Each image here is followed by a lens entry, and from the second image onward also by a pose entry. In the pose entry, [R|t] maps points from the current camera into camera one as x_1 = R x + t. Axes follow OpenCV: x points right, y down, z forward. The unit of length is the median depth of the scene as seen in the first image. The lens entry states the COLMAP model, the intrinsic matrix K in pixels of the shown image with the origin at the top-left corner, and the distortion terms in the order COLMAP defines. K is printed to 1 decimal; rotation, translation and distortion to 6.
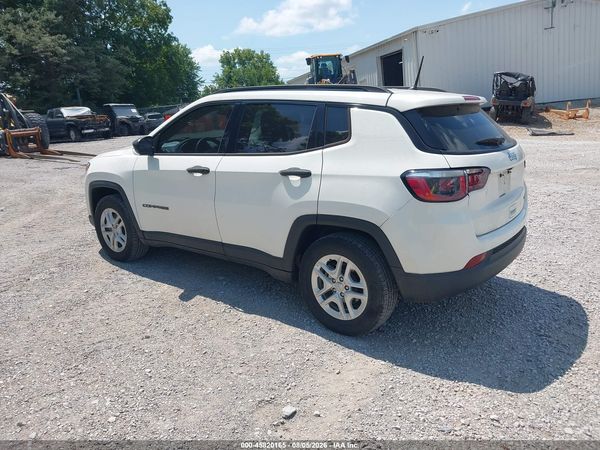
lens RADIAL K [[478.3, 0, 315.2], [0, 478.3, 222.5], [0, 0, 1]] dist [0.022417, -0.026683]
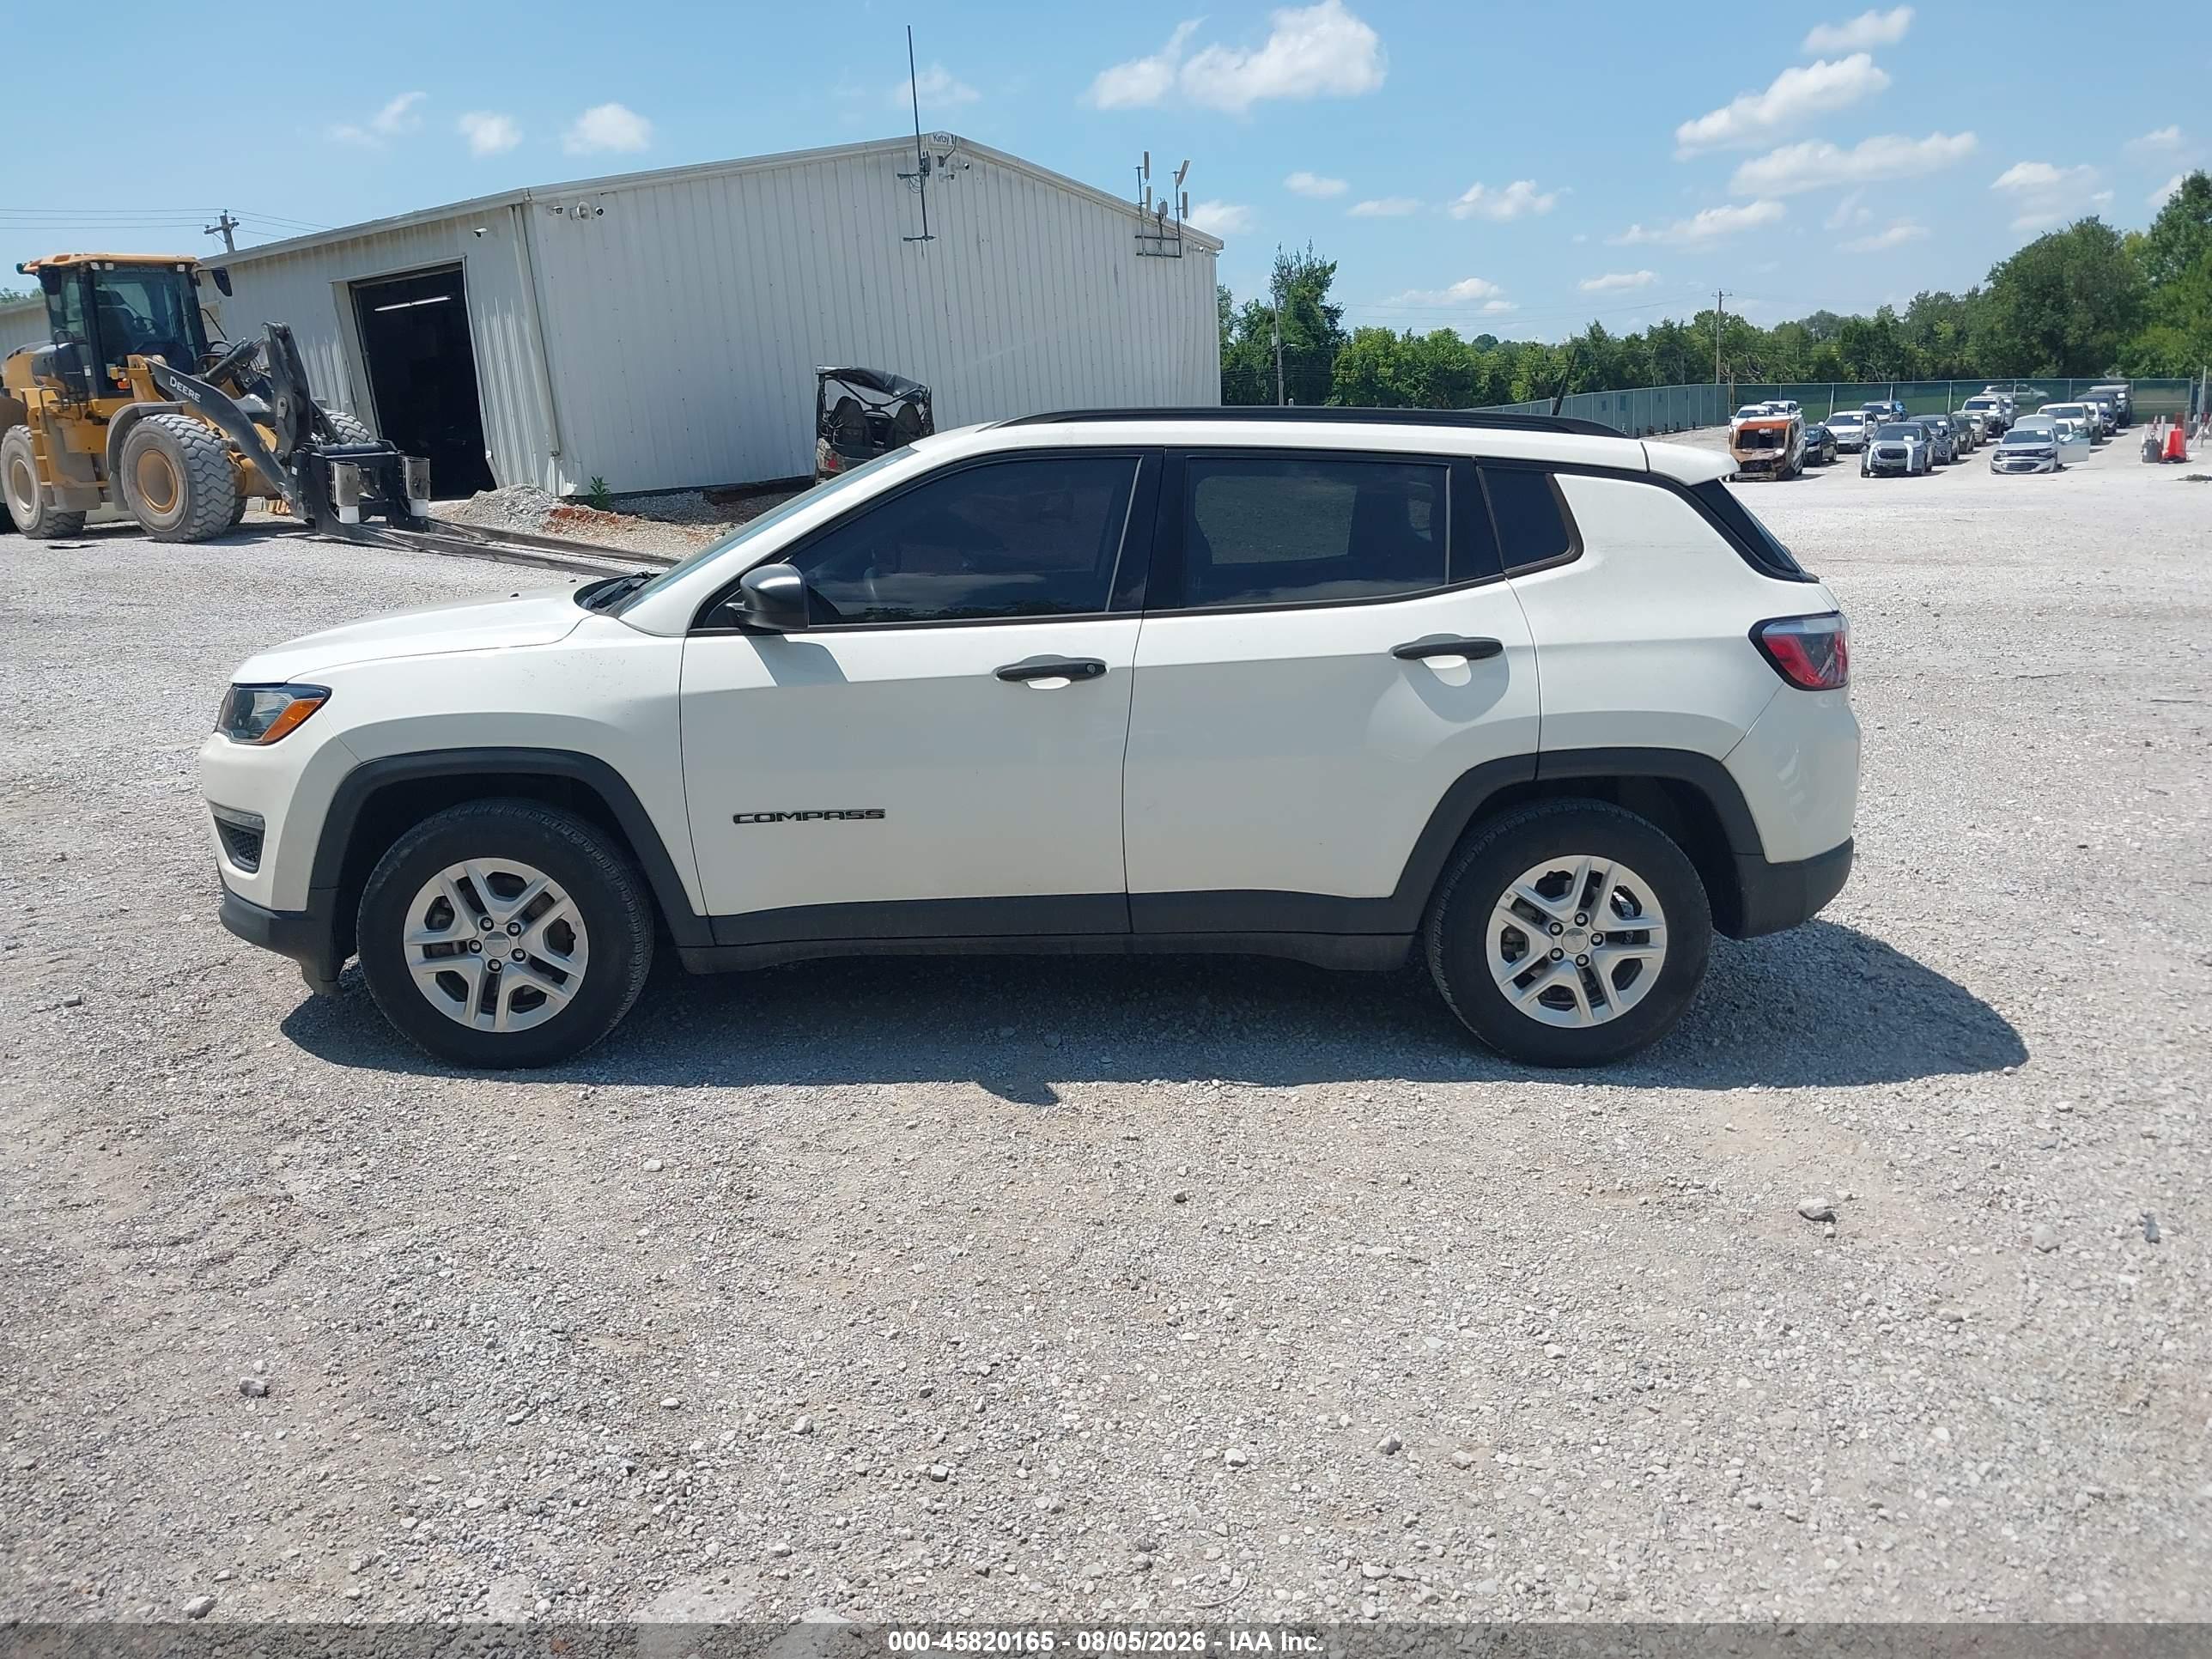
lens RADIAL K [[1763.4, 0, 1119.1], [0, 1763.4, 821.5], [0, 0, 1]] dist [0.022417, -0.026683]
pose [[0.789463, -0.105946, 0.604585, -1.043163], [0.133890, 0.990995, -0.001174, -0.006031], [-0.599017, 0.081875, 0.796539, 0.093704]]
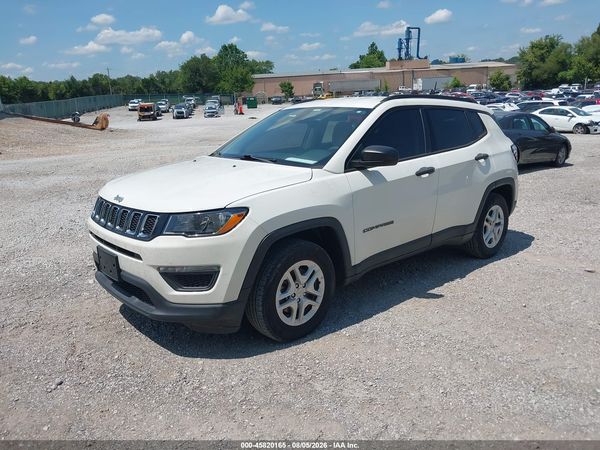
lens RADIAL K [[478.3, 0, 300.4], [0, 478.3, 226.4], [0, 0, 1]] dist [0.022417, -0.026683]
pose [[0.197471, -0.215024, 0.956436, -1.528319], [0.251614, 0.954081, 0.162545, -0.268743], [-0.947468, 0.208555, 0.242506, 1.187252]]
